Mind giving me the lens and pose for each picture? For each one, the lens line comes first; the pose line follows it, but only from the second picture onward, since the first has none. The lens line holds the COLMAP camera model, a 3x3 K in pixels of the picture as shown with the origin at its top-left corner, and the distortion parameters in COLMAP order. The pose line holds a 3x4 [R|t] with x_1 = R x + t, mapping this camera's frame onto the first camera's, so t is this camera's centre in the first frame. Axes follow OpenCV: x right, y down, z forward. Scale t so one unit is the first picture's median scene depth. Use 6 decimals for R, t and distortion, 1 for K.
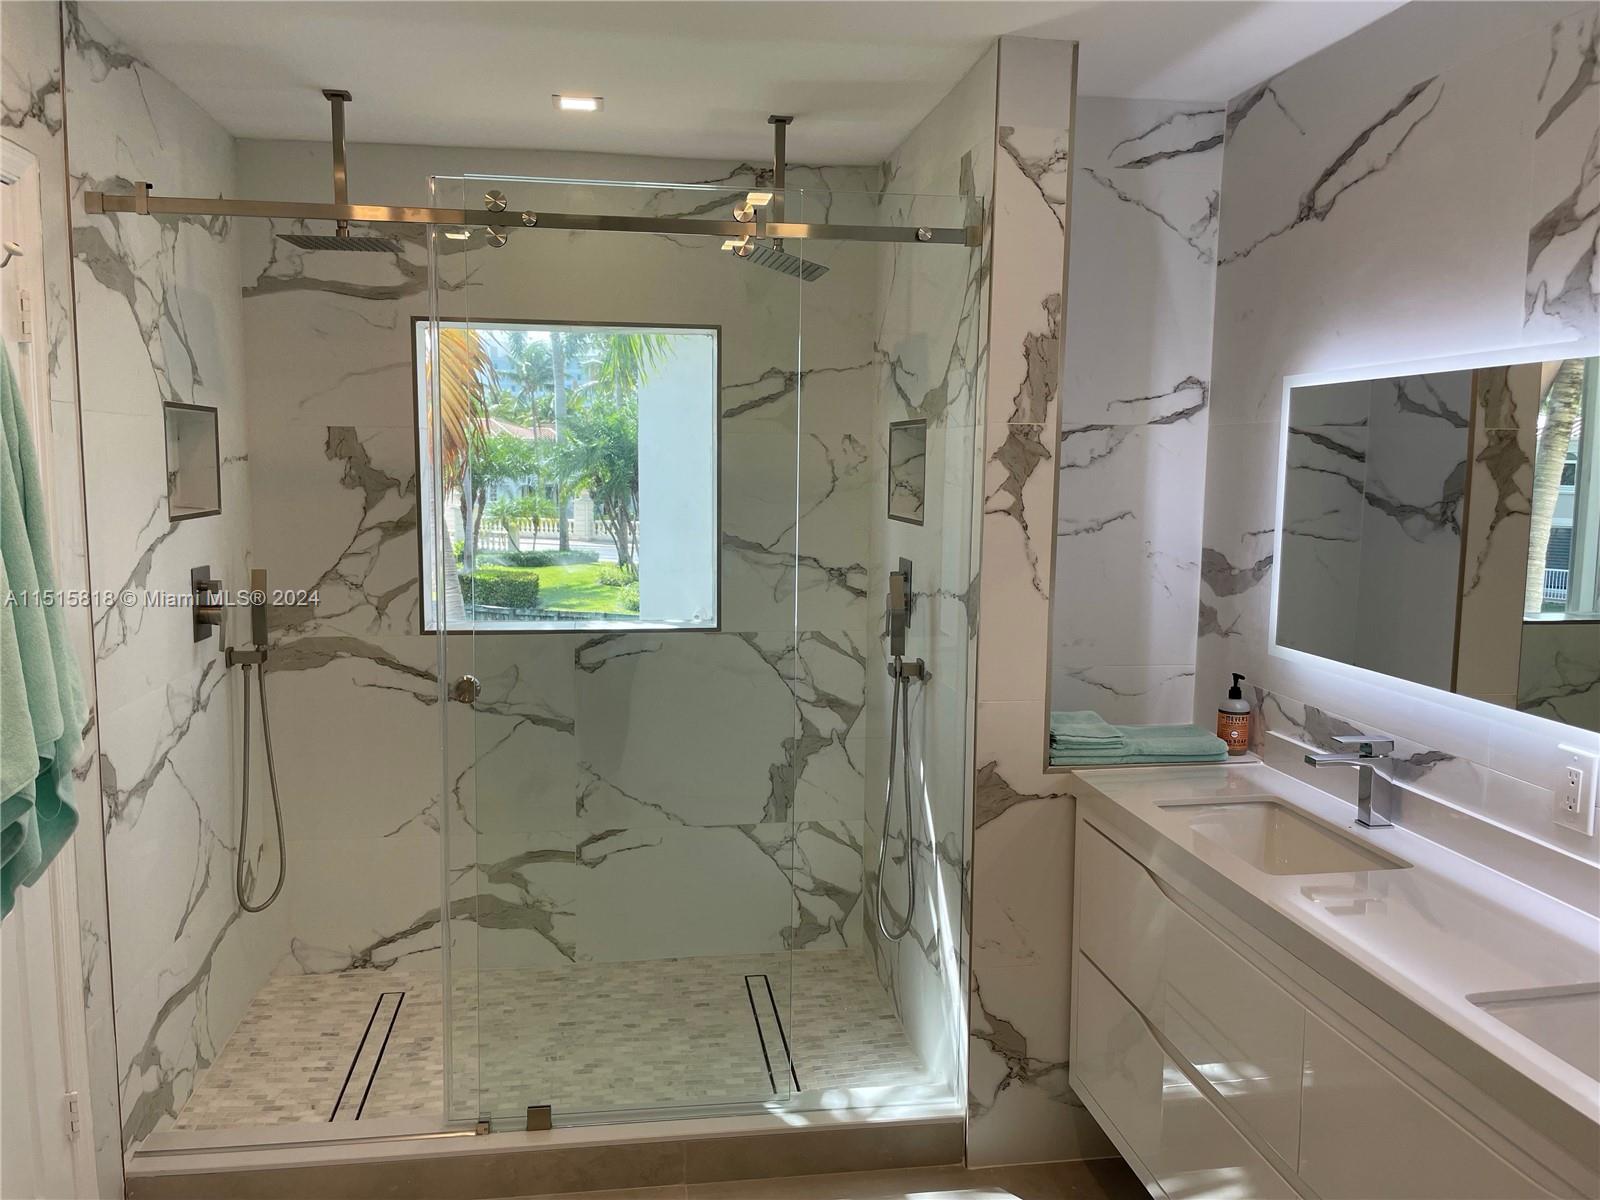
lens RADIAL K [[1220.9, 0, 782.1], [0, 1220.9, 599.3], [0, 0, 1]] dist [0.094352, -0.137414]
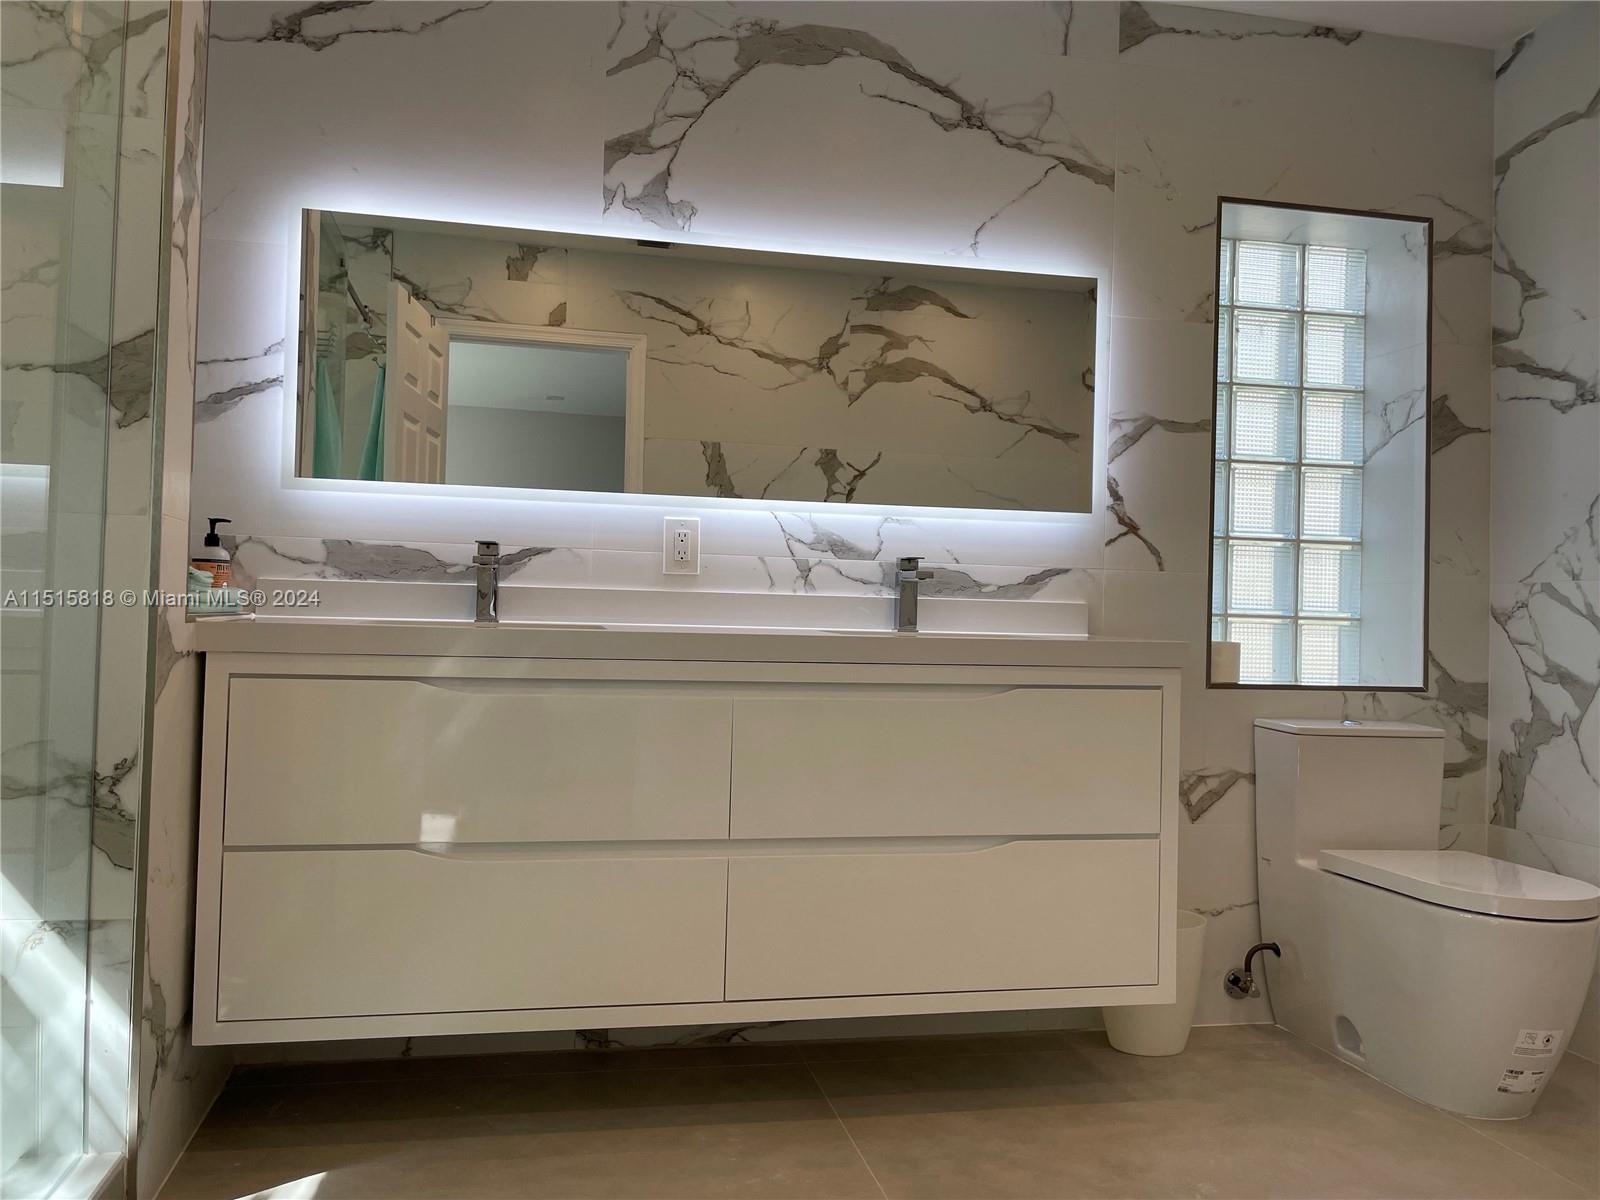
lens RADIAL K [[1225.3, 0, 799.8], [0, 1225.3, 595.8], [0, 0, 1]] dist [0.088019, -0.129277]
pose [[-0.068502, 0.009394, 0.997607, -0.542150], [0.089011, 0.996025, -0.003267, 0.157270], [-0.993672, 0.088574, -0.069066, 0.666473]]
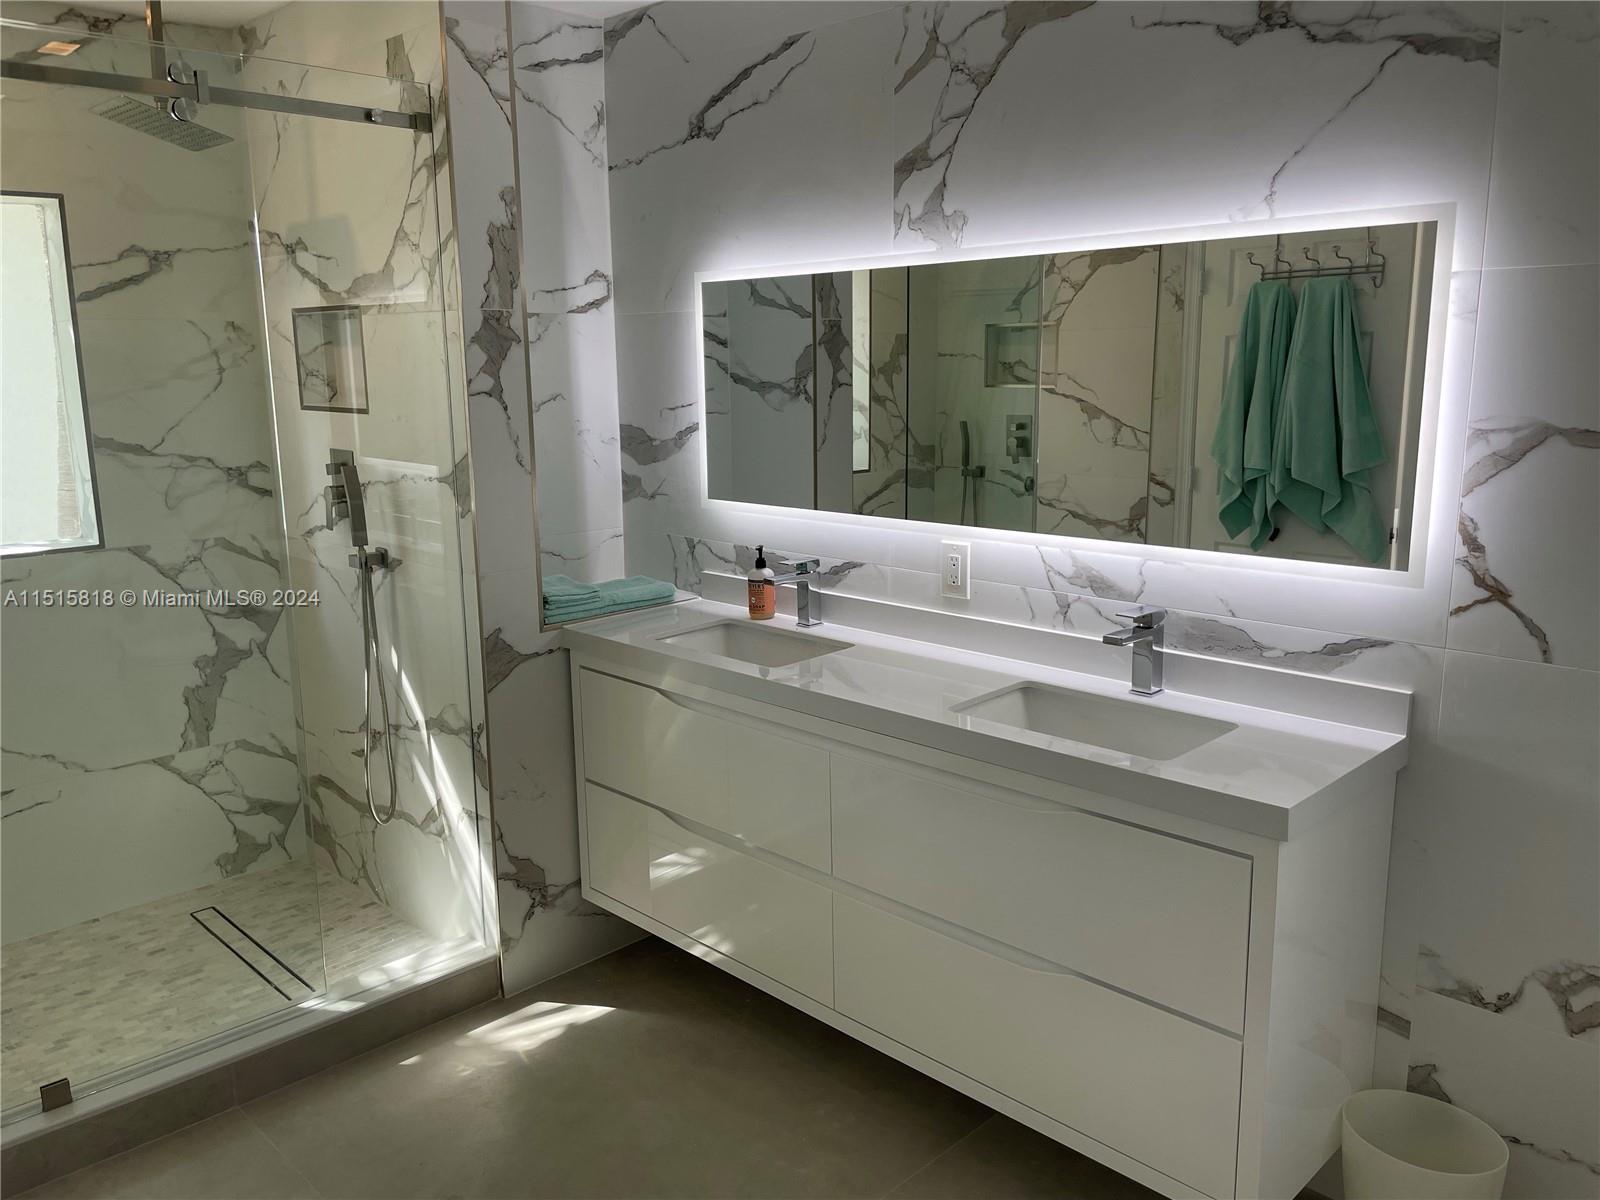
lens RADIAL K [[1227.7, 0, 812.4], [0, 1227.7, 605.3], [0, 0, 1]] dist [0.087597, -0.128977]
pose [[0.797593, -0.134424, 0.588026, -0.235600], [0.085379, 0.990196, 0.110553, 0.015128], [-0.597122, -0.037971, 0.801251, -0.035073]]
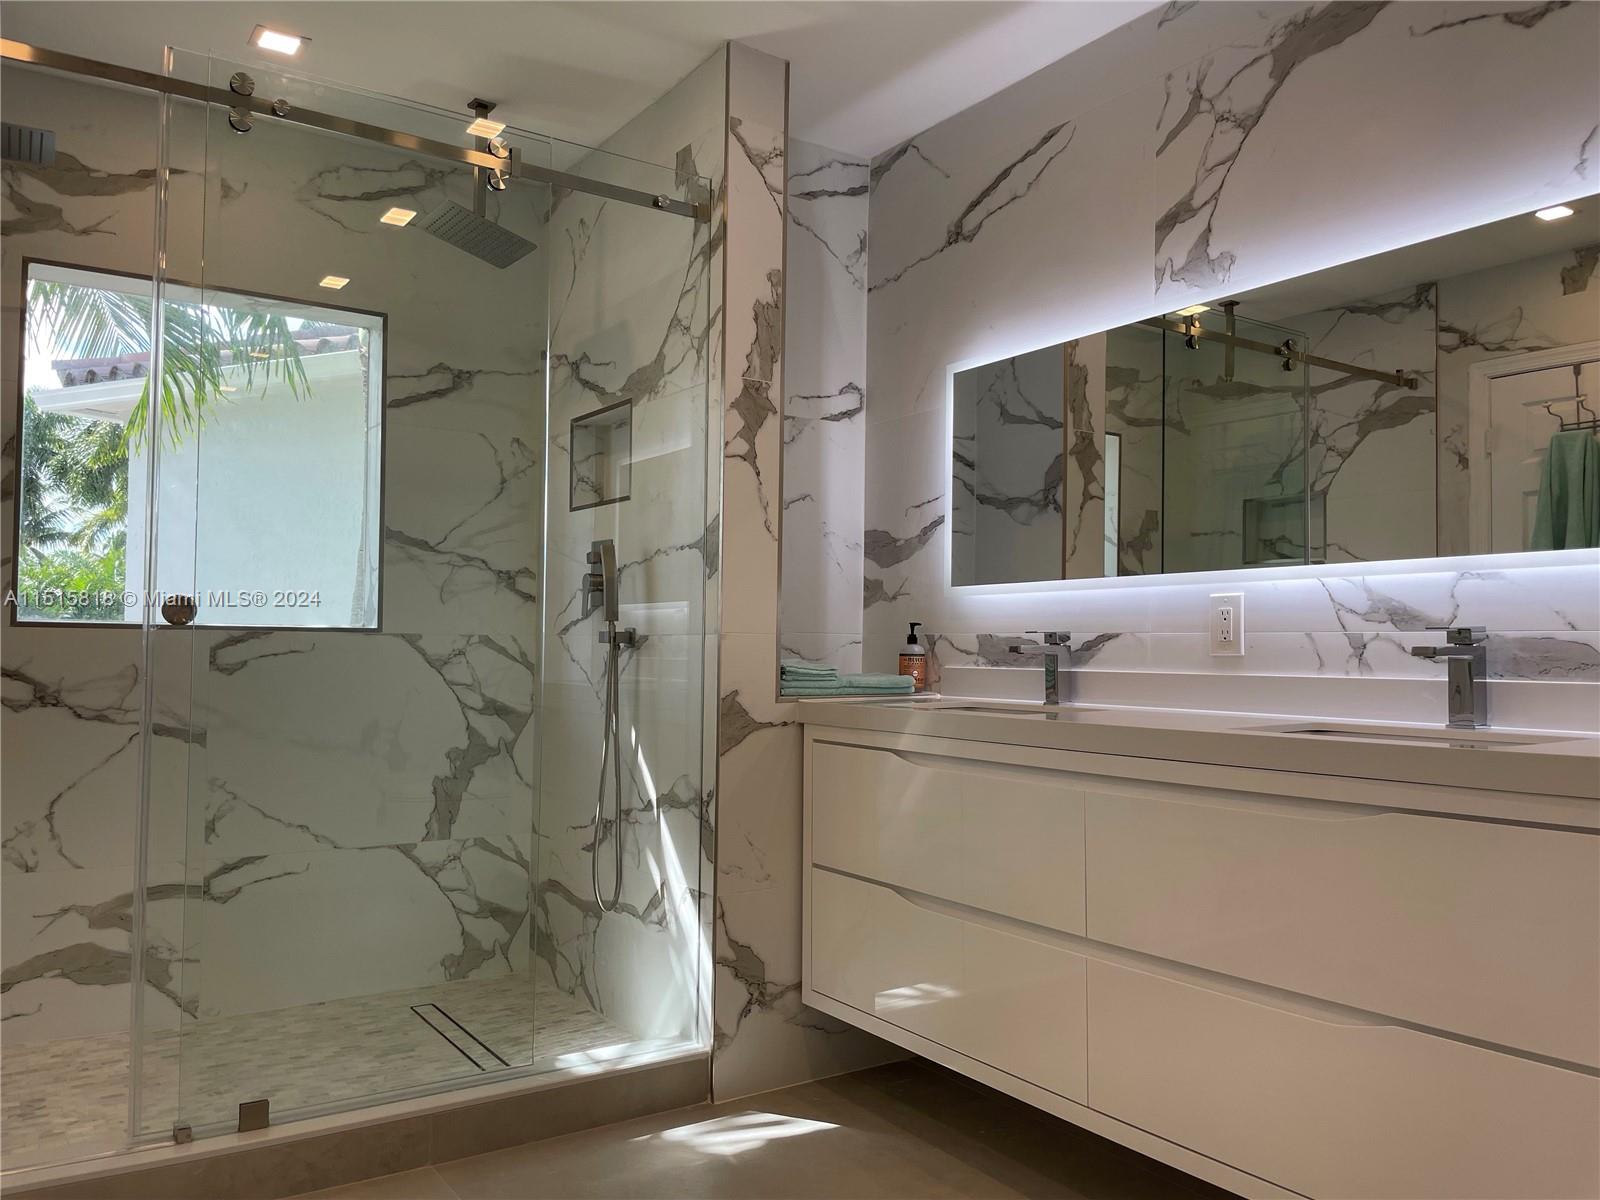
lens RADIAL K [[1228.8, 0, 806.5], [0, 1228.8, 618.0], [0, 0, 1]] dist [0.097182, -0.147471]
pose [[0.898808, 0.013919, 0.438122, -0.232054], [0.046968, 0.990684, -0.127828, 0.202500], [-0.435820, 0.135470, 0.889780, 0.015457]]
